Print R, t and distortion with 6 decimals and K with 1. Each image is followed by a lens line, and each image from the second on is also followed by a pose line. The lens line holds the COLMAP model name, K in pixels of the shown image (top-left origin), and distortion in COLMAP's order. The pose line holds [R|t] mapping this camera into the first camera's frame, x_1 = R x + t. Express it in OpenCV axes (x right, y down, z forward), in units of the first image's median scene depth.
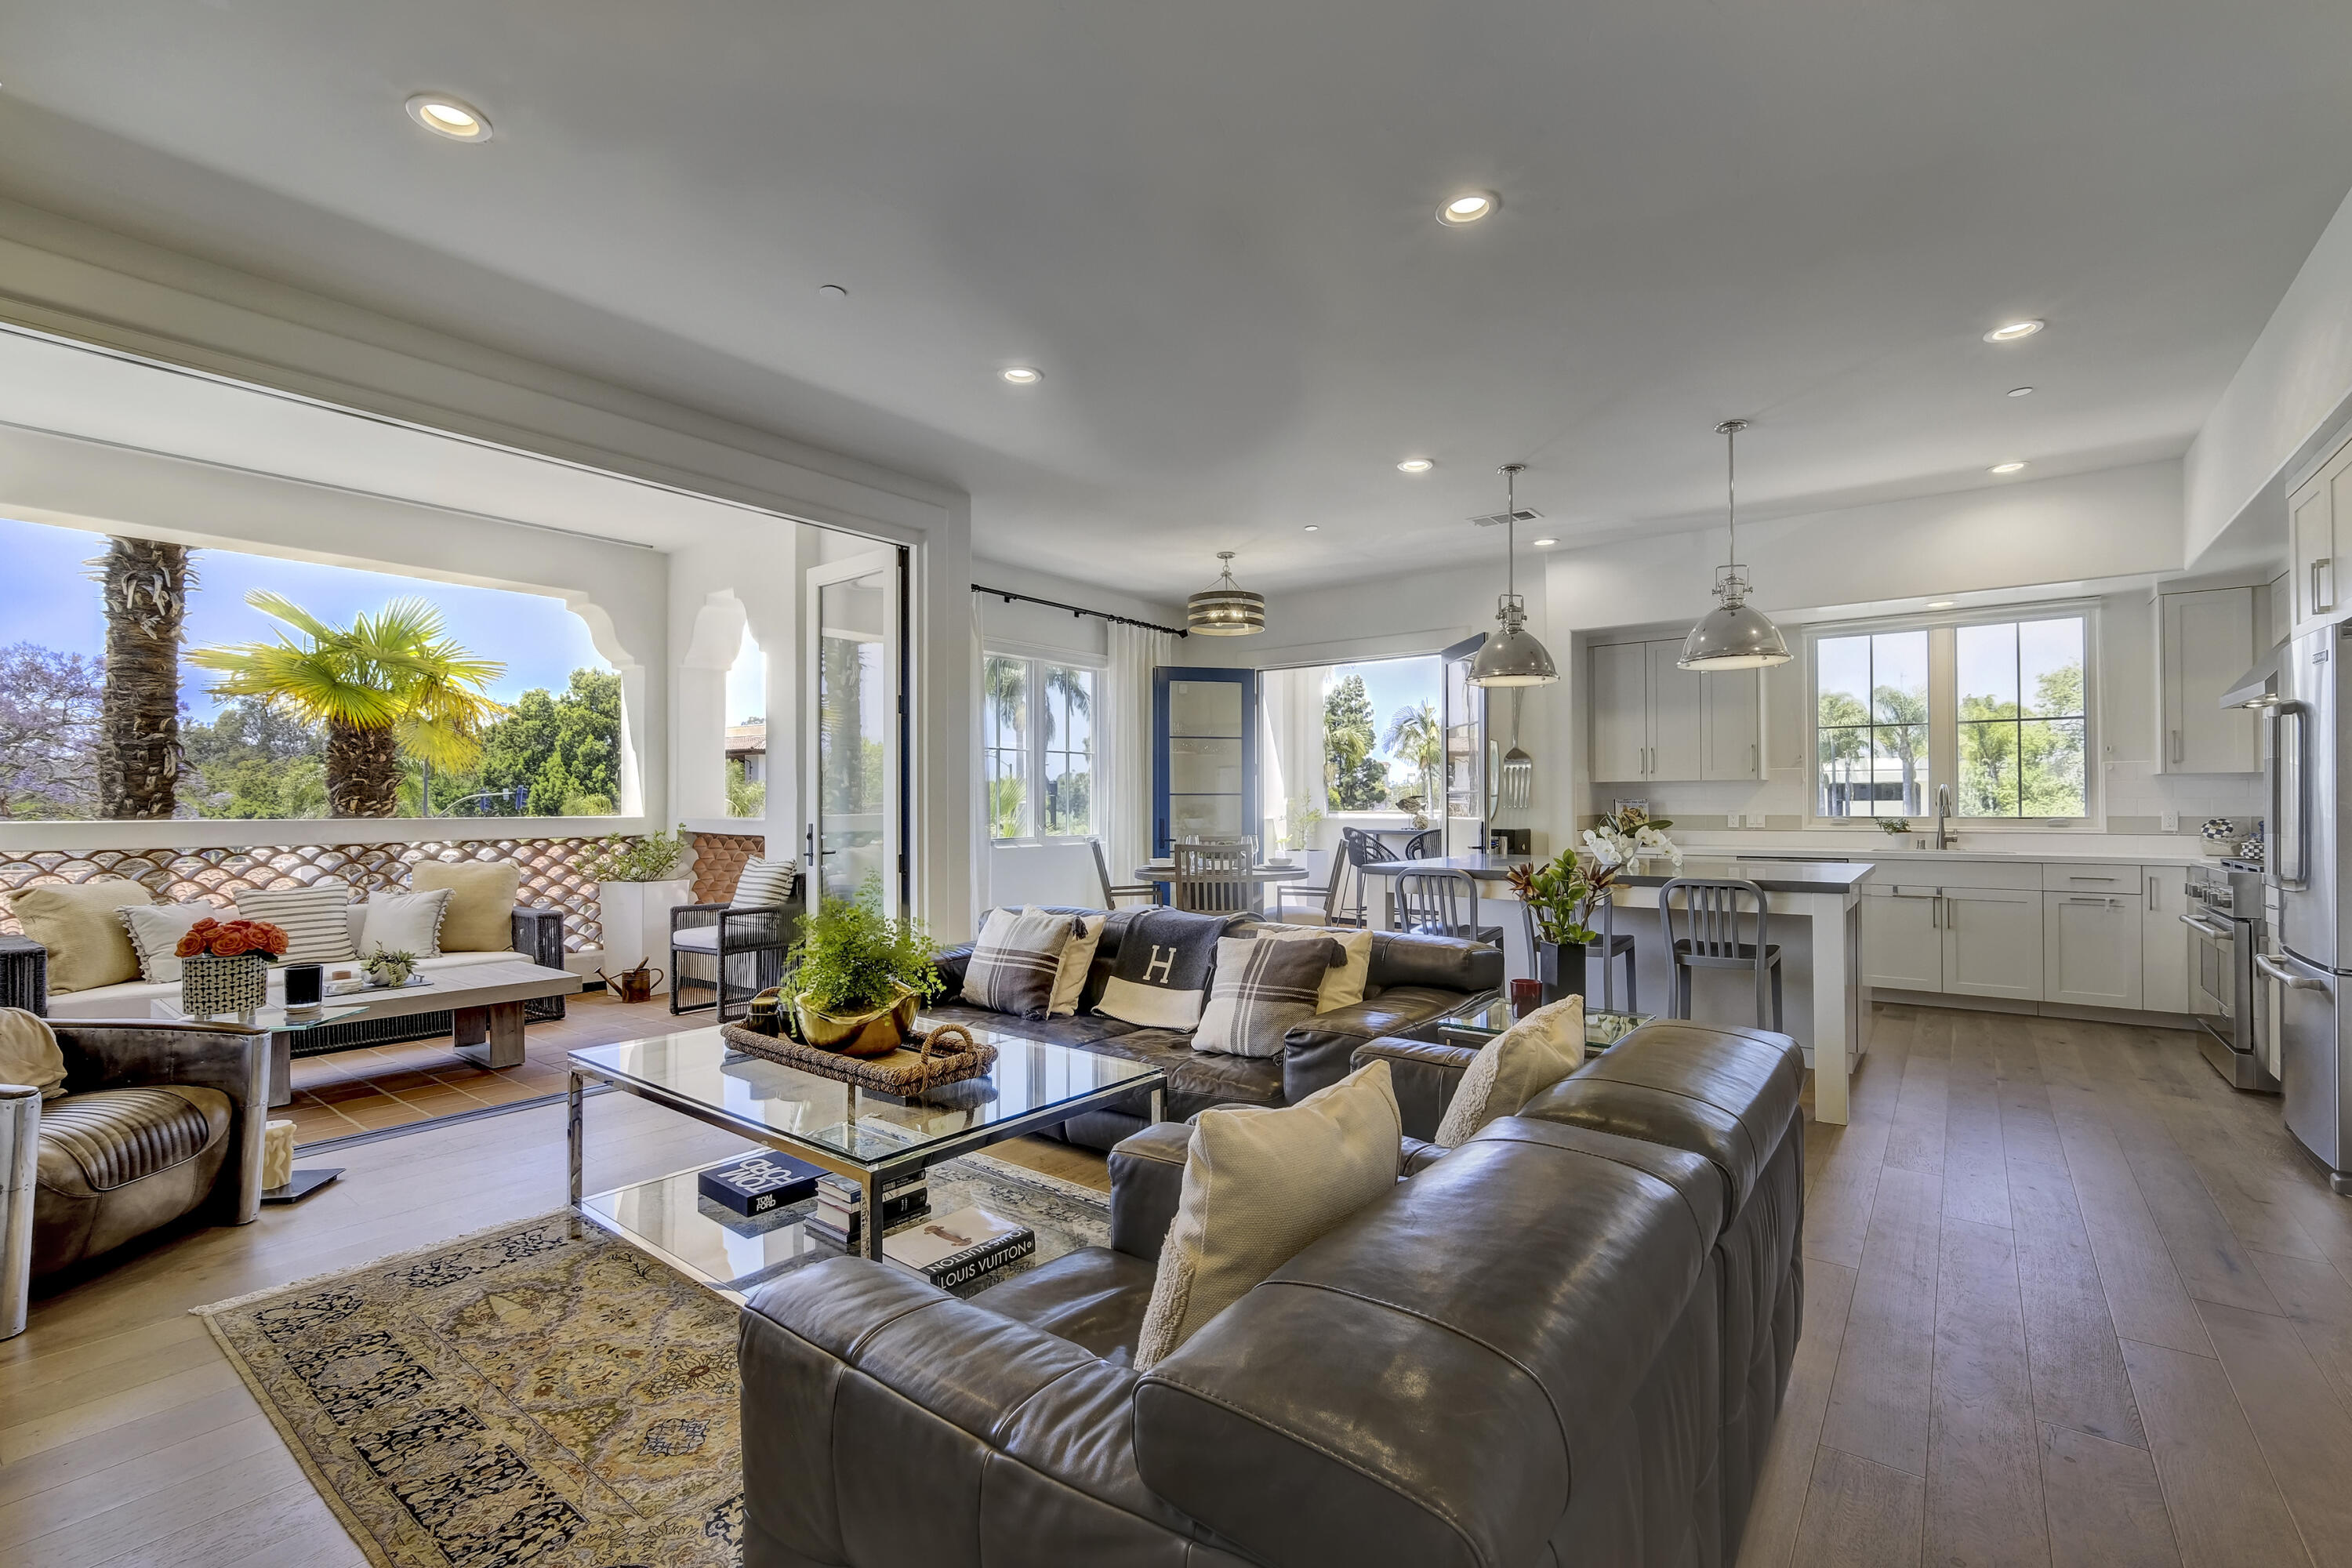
lens RADIAL K [[1037.9, 0, 1132.8], [0, 1037.9, 799.8], [0, 0, 1]] dist [-0.032065, 0.006073]
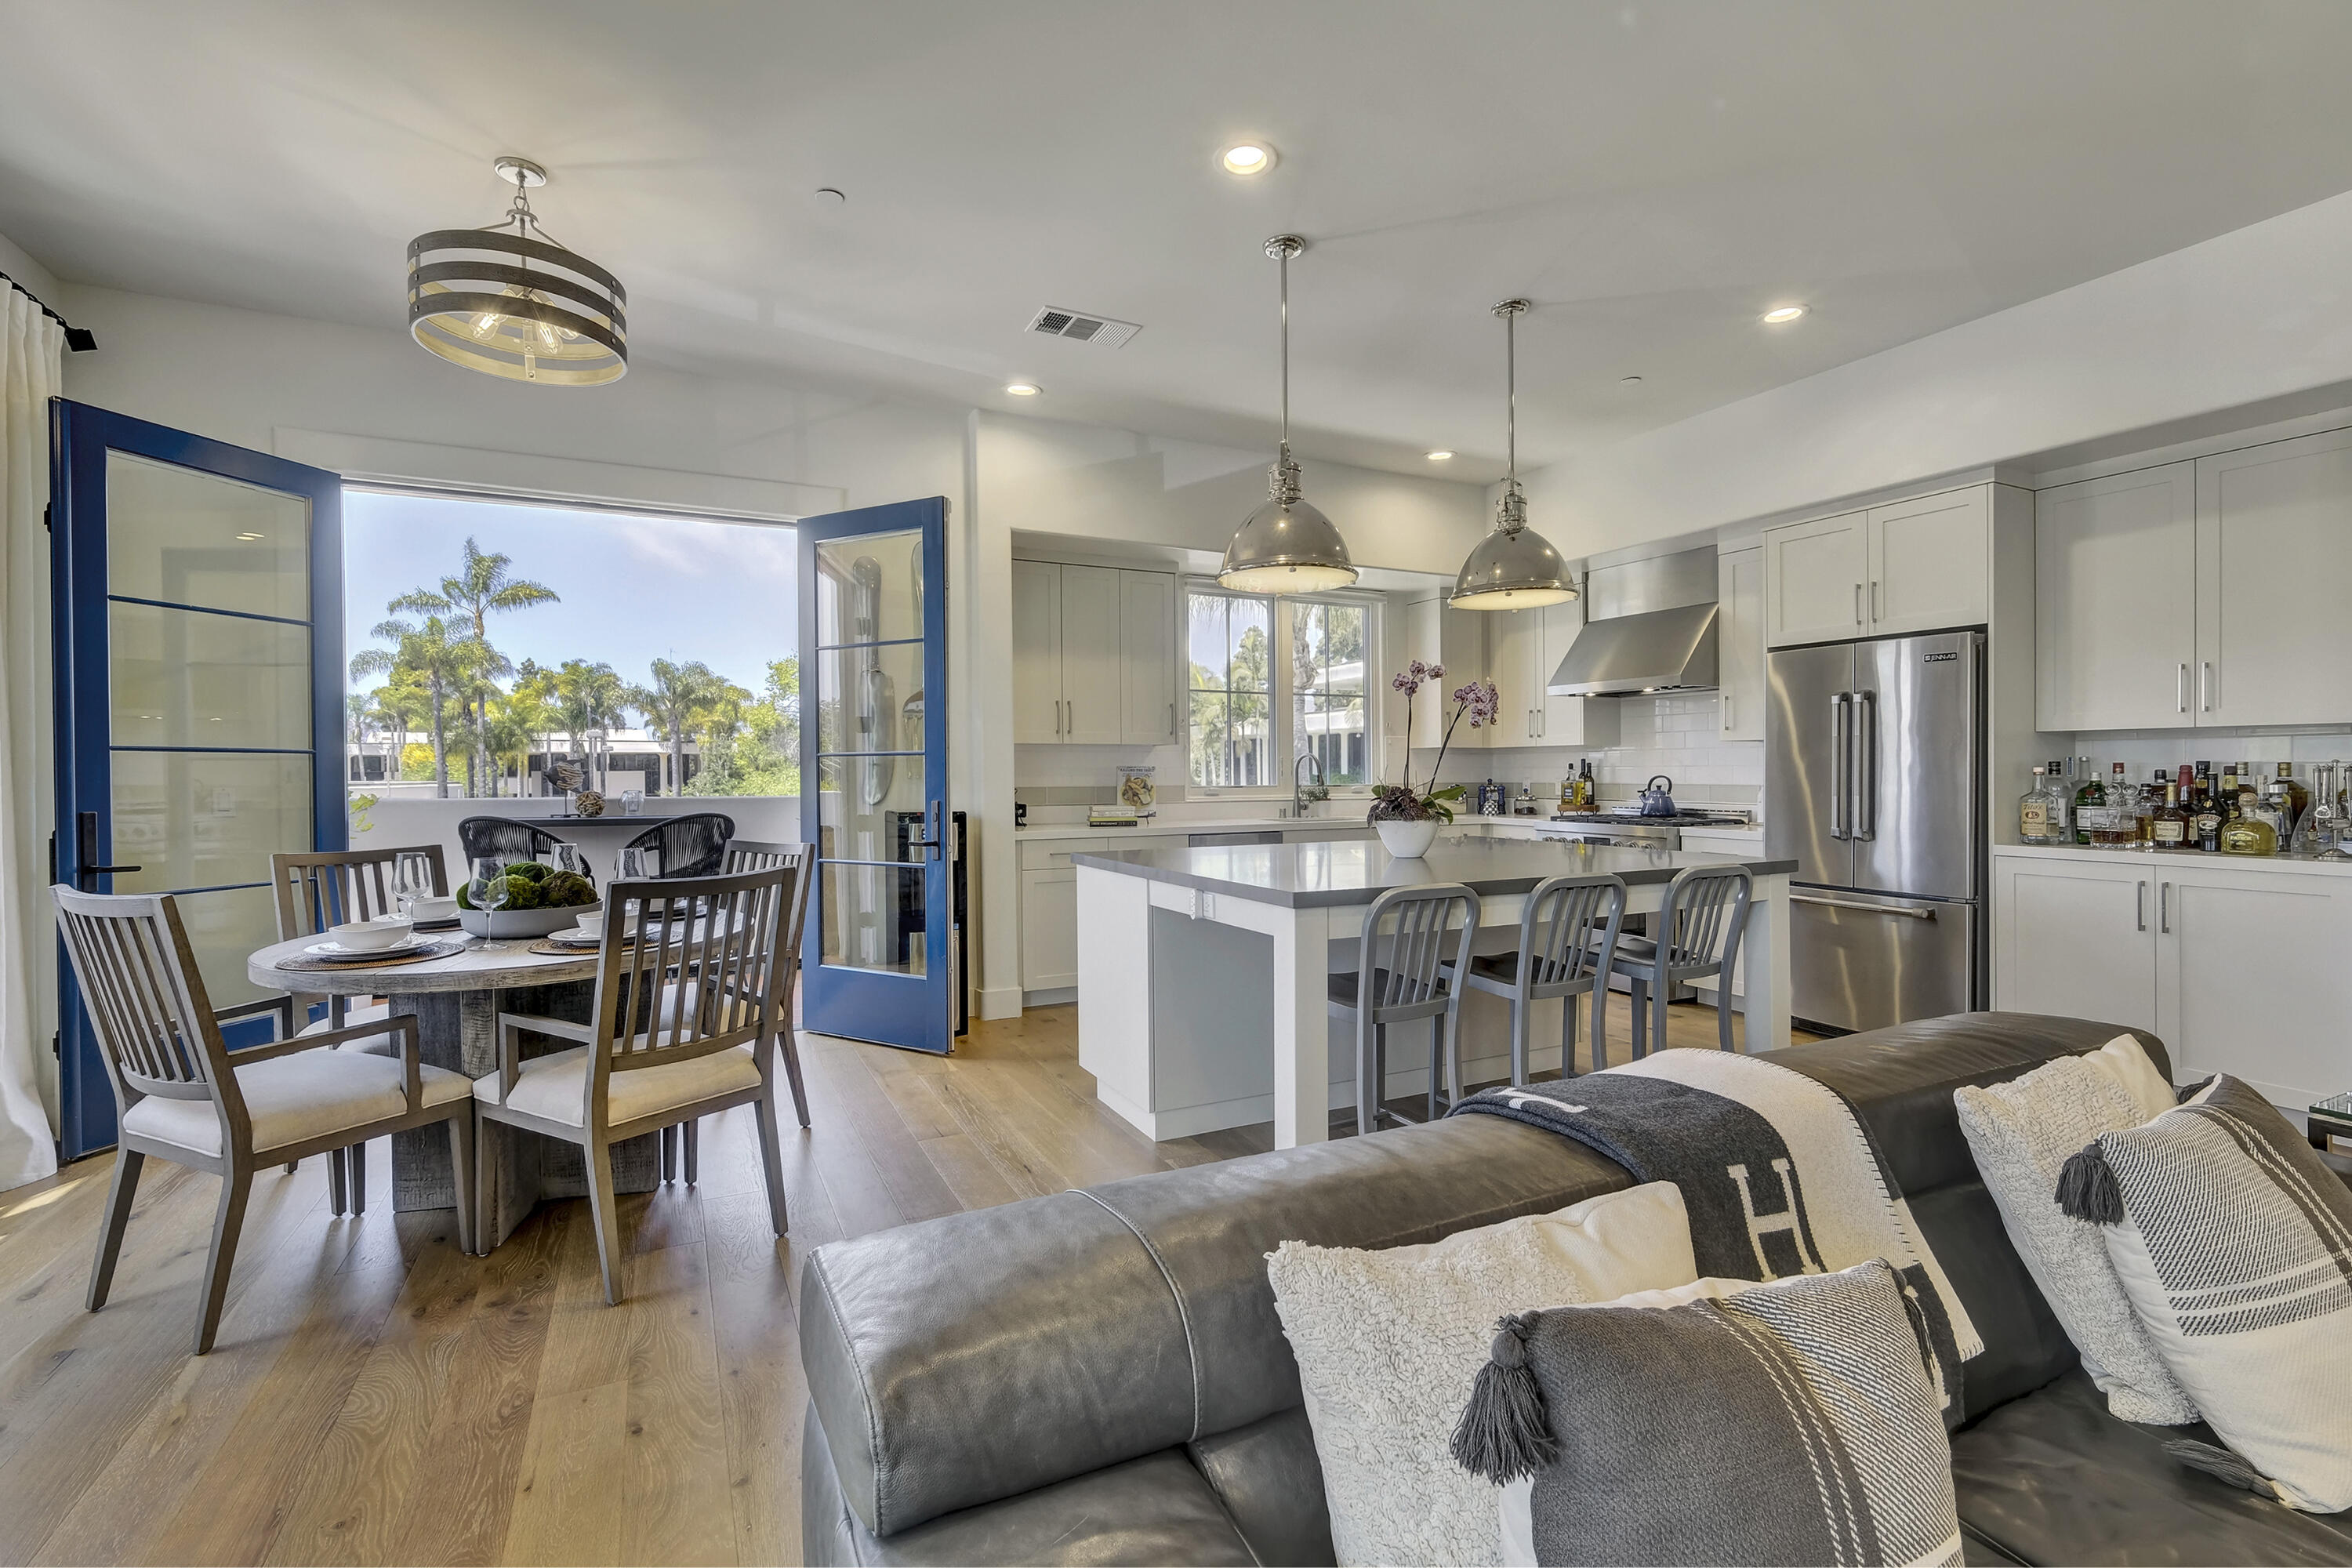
lens RADIAL K [[1045.3, 0, 1191.0], [0, 1045.3, 775.0], [0, 0, 1]] dist [-0.001208, -0.000082]
pose [[0.404843, -0.001910, 0.914384, -0.209025], [-0.001930, 0.999994, 0.002944, 0.003448], [-0.914384, -0.002956, 0.404837, 0.684307]]
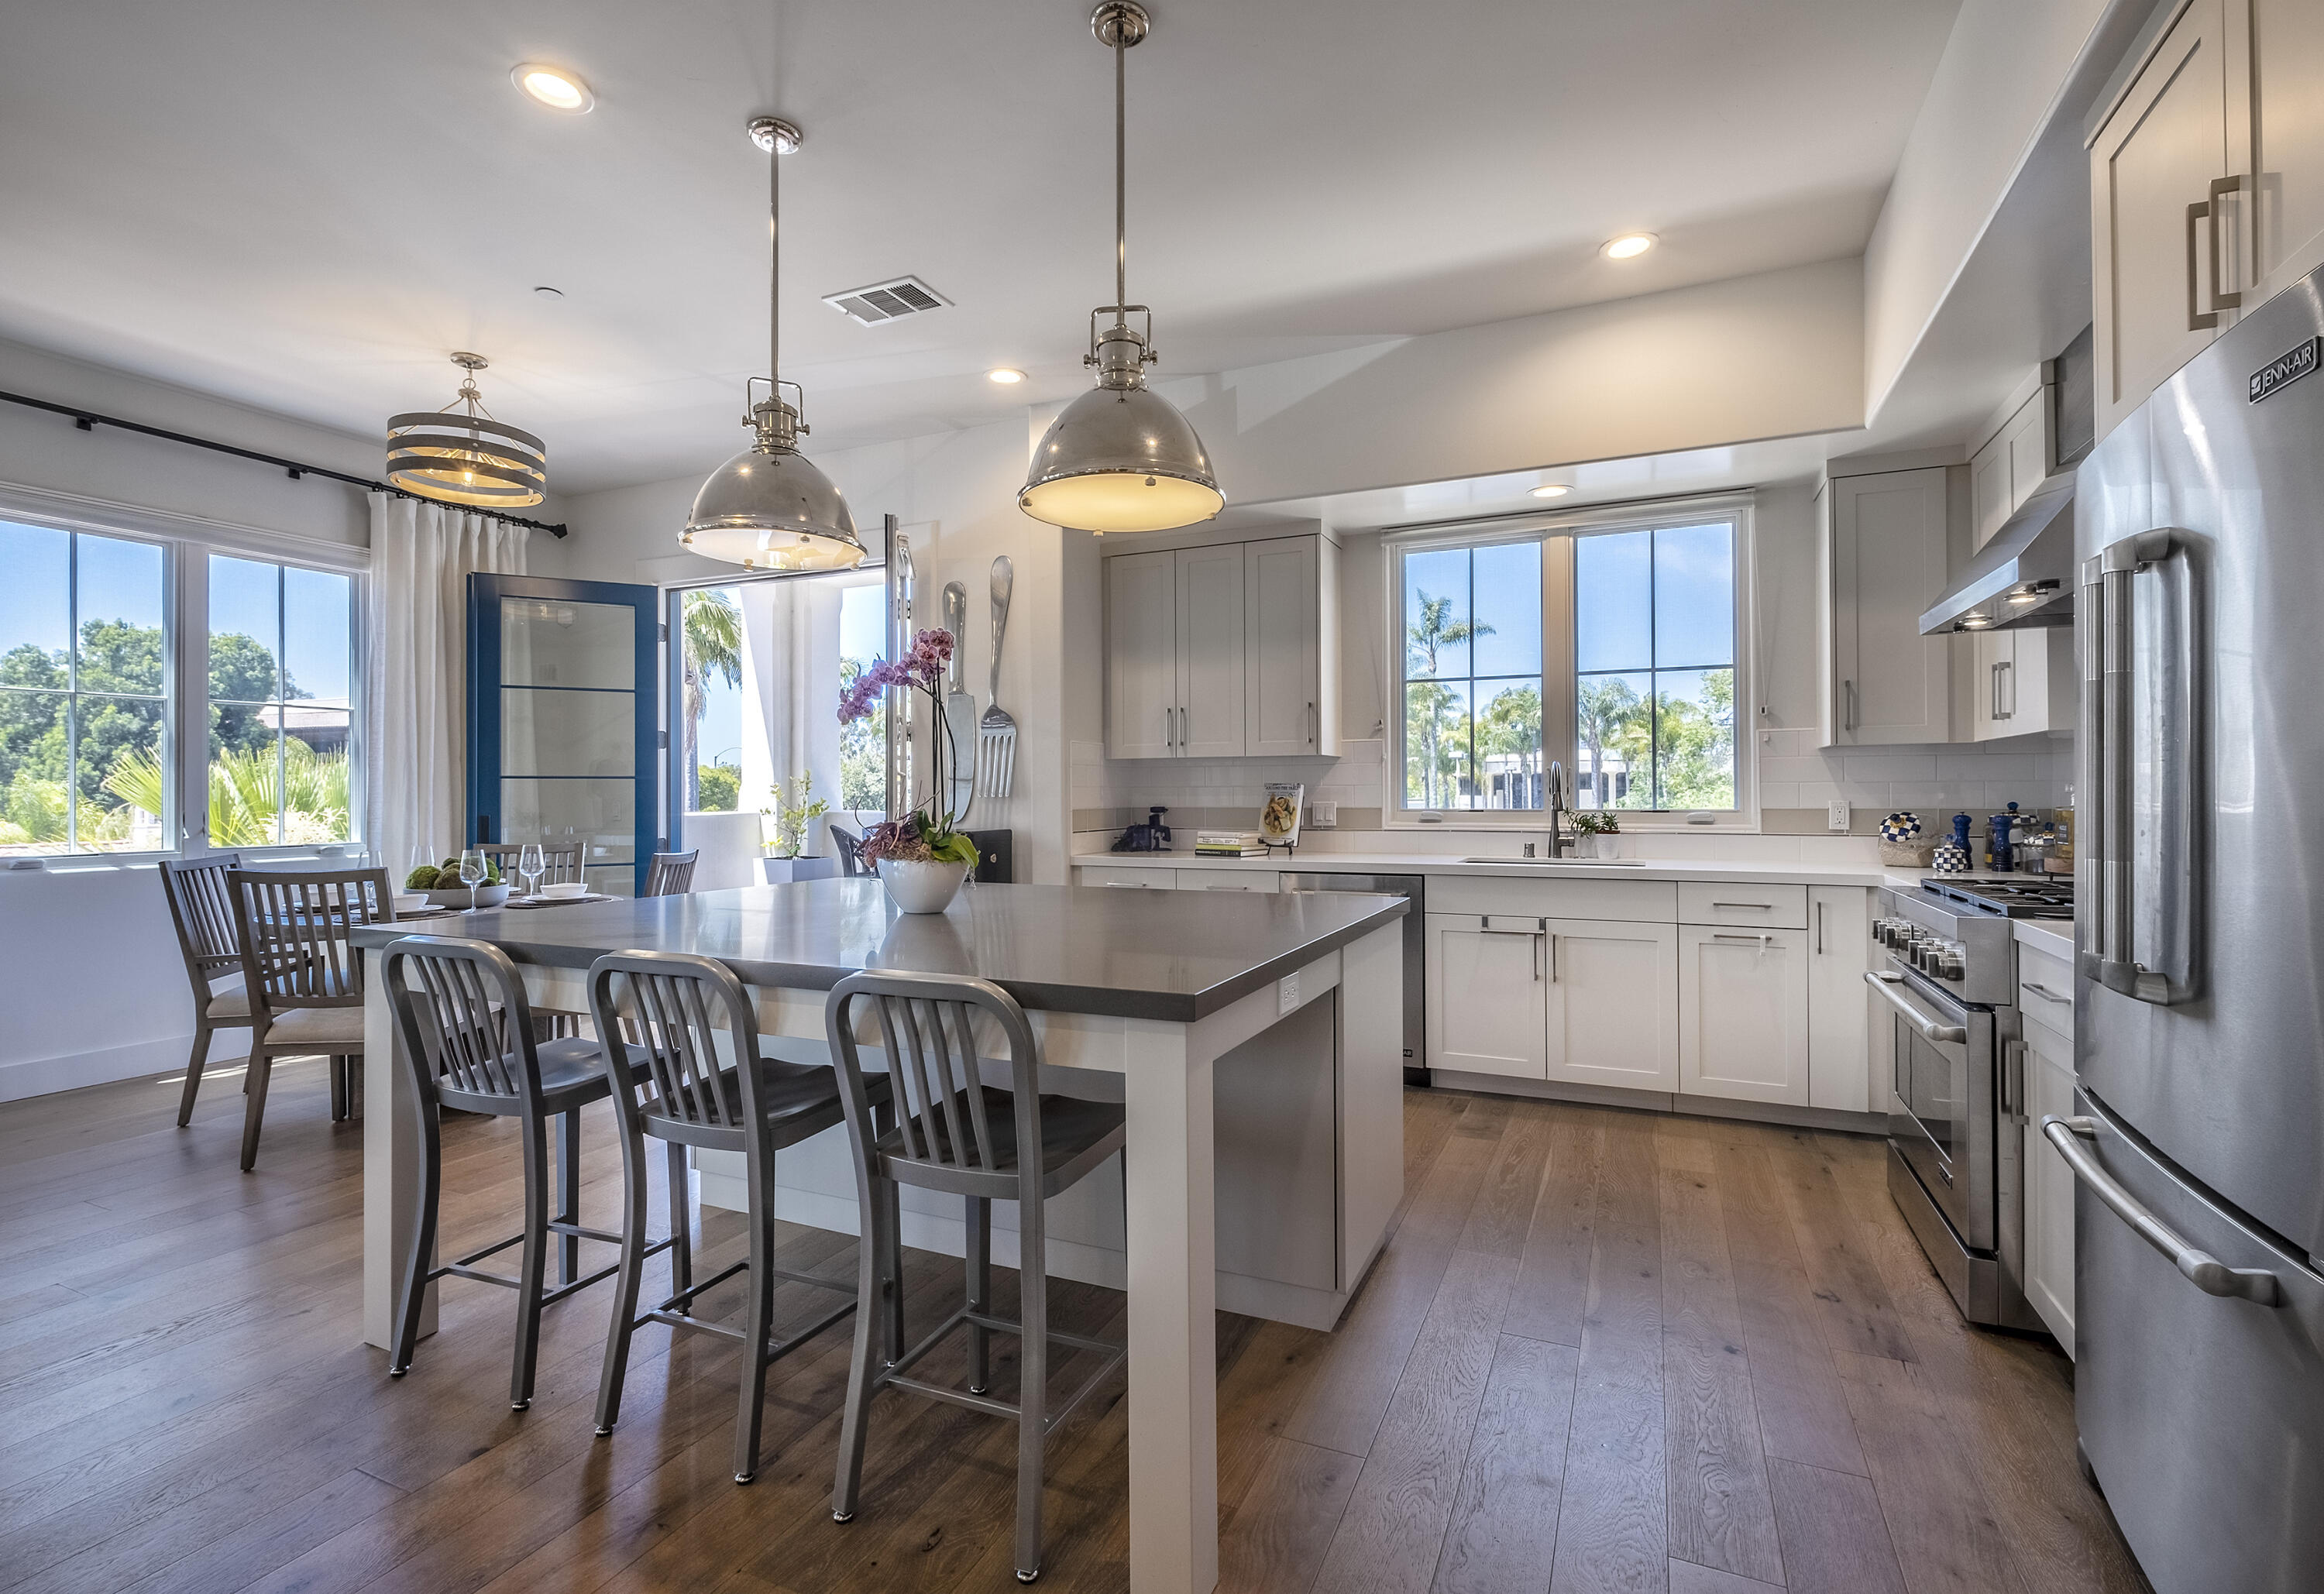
lens RADIAL K [[1068.1, 0, 1162.0], [0, 1068.1, 797.0], [0, 0, 1]] dist [-0.014677, -0.000207]
pose [[0.967046, -0.002291, 0.254591, 0.362765], [0.000412, 0.999972, 0.007433, 0.002717], [-0.254601, -0.007084, 0.967020, 0.382111]]
